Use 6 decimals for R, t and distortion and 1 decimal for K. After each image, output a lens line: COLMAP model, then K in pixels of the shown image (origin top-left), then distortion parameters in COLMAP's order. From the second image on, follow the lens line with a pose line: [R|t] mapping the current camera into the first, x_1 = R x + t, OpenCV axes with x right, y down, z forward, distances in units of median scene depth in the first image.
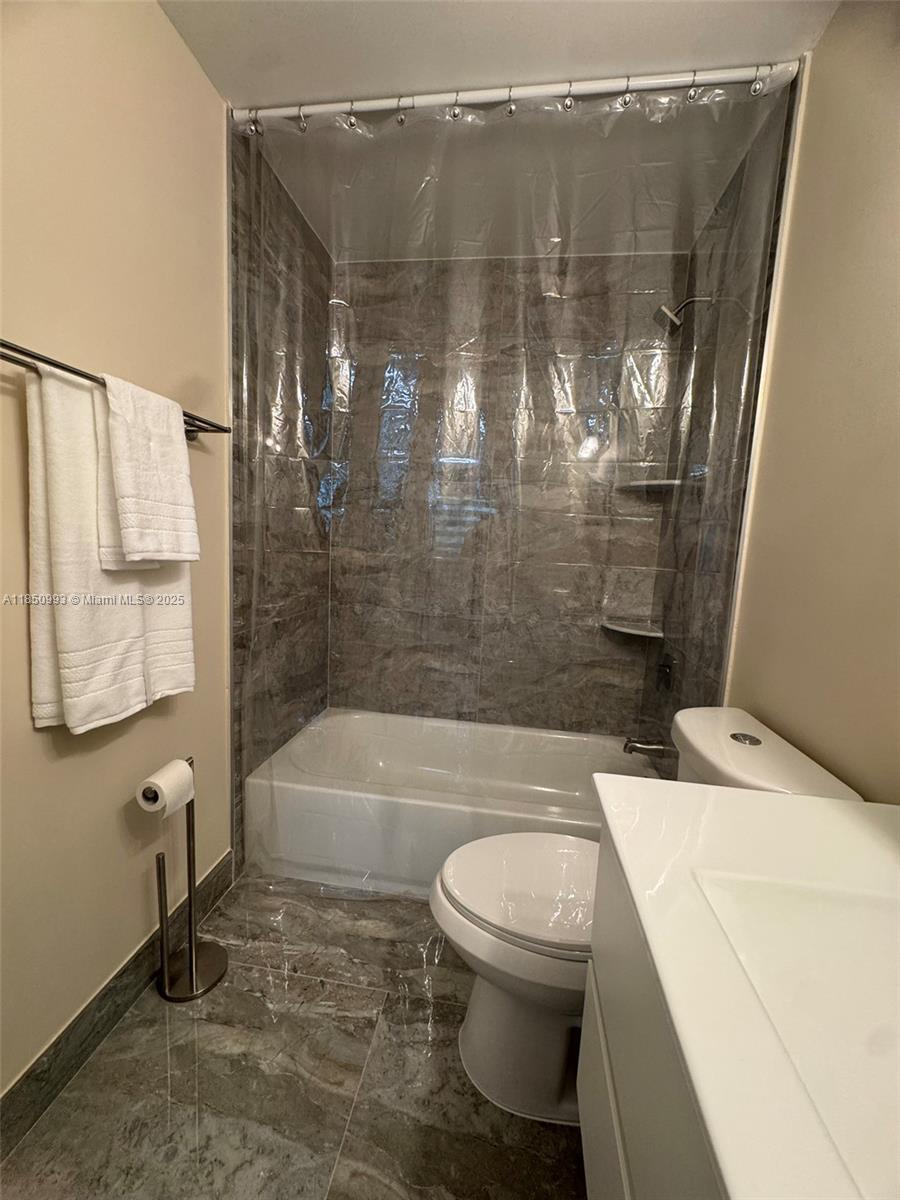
lens RADIAL K [[478.3, 0, 456.7], [0, 478.3, 599.8], [0, 0, 1]] dist [-0.004416, 0.000662]
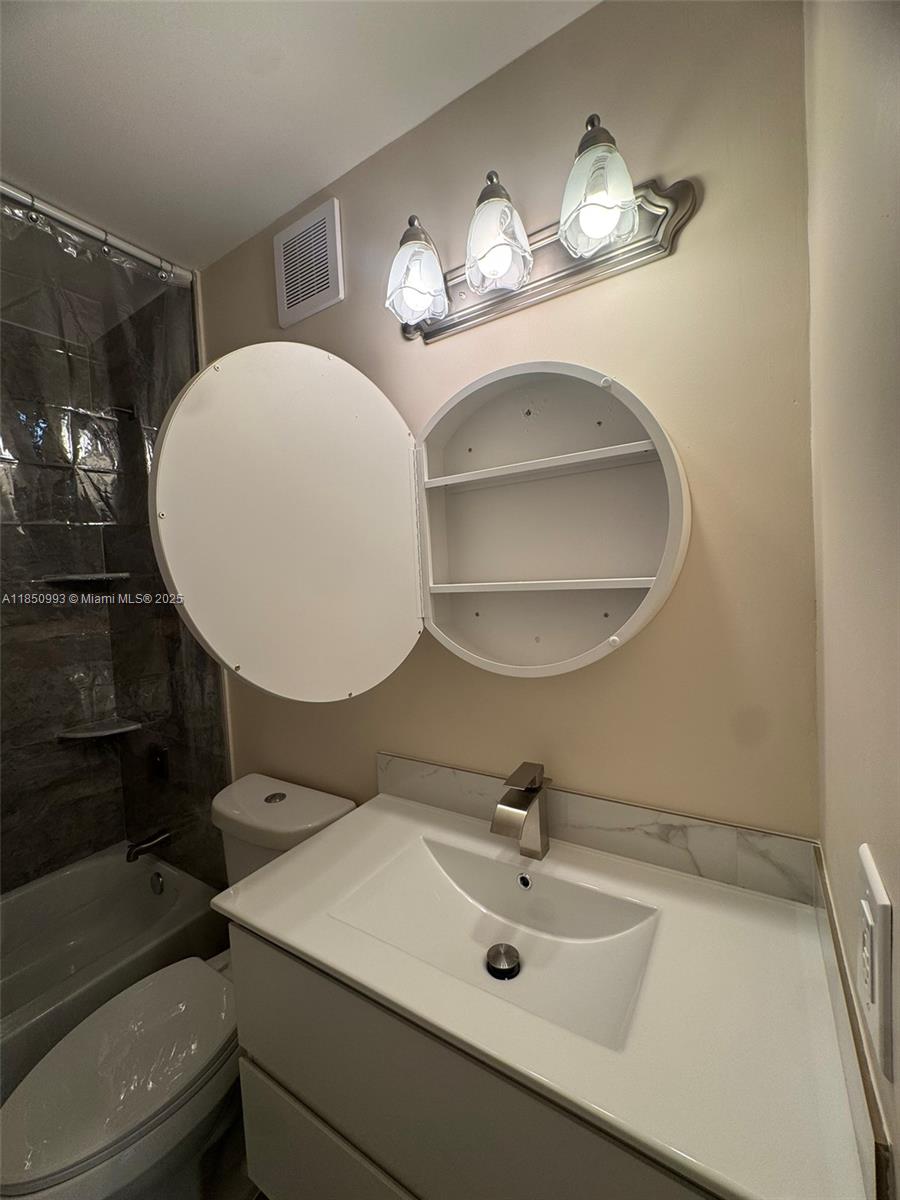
lens RADIAL K [[478.3, 0, 448.9], [0, 478.3, 602.2], [0, 0, 1]] dist [-0.004416, 0.000662]
pose [[0.414317, -0.123158, 0.901761, -0.173637], [0.178871, 0.982497, 0.052002, -0.120893], [-0.892383, 0.139753, 0.429094, -0.038535]]
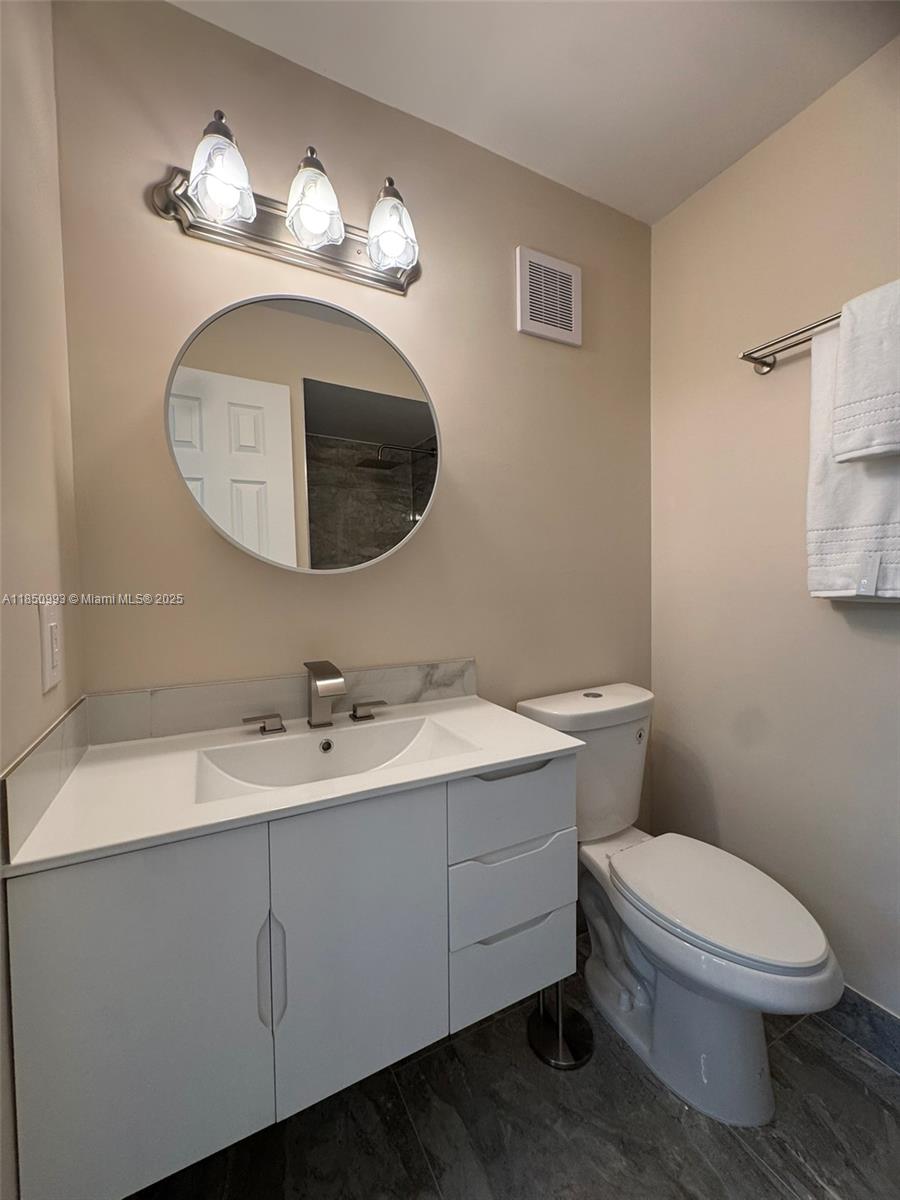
lens RADIAL K [[478.3, 0, 448.8], [0, 478.3, 604.6], [0, 0, 1]] dist [-0.004416, 0.000662]
pose [[-0.582820, -0.099484, 0.806489, -0.282632], [0.078863, 0.980868, 0.177986, -0.061077], [-0.808766, 0.167336, -0.563823, 0.328215]]
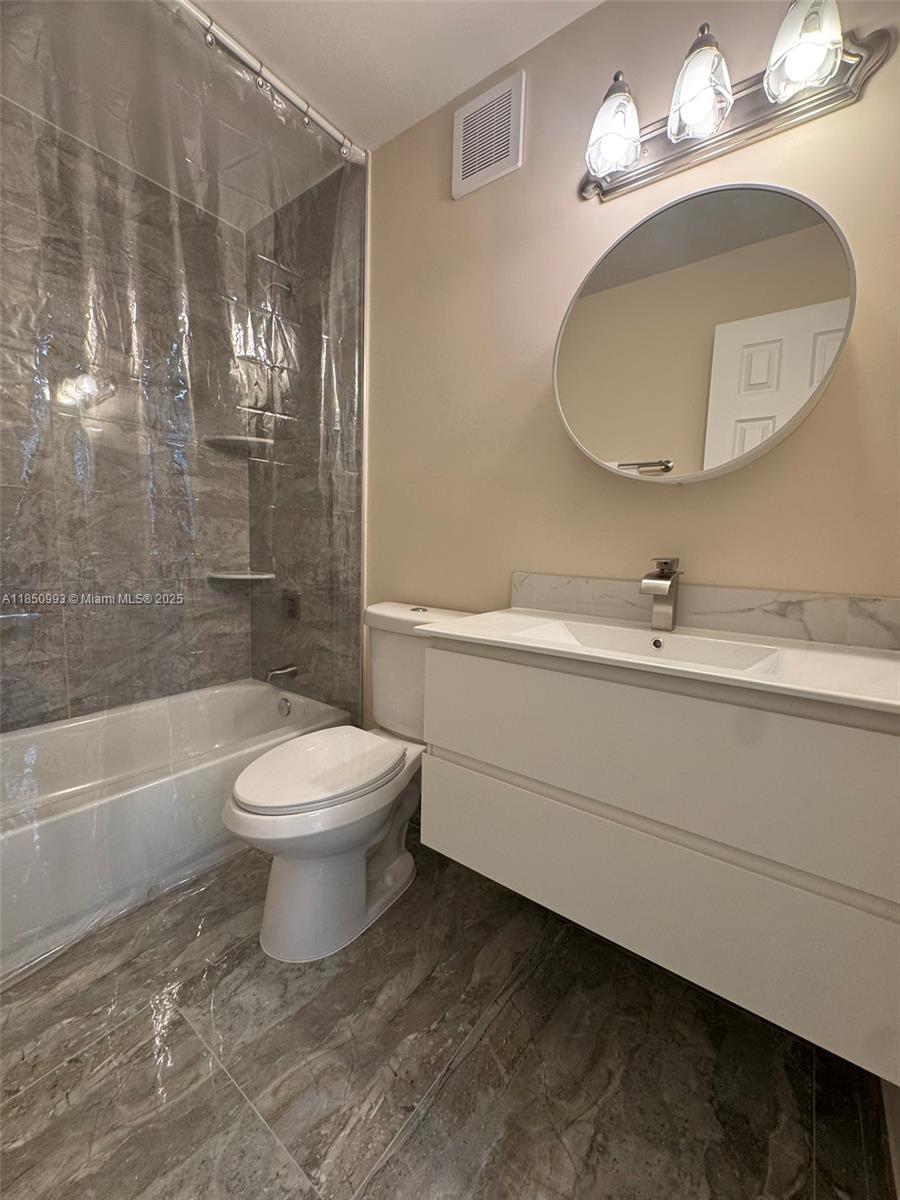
lens RADIAL K [[478.3, 0, 450.6], [0, 478.3, 599.7], [0, 0, 1]] dist [-0.004416, 0.000662]
pose [[0.483369, -0.142963, 0.863664, -0.377293], [0.101838, 0.989060, 0.106724, 0.051444], [-0.869473, 0.036366, 0.492640, 0.069056]]
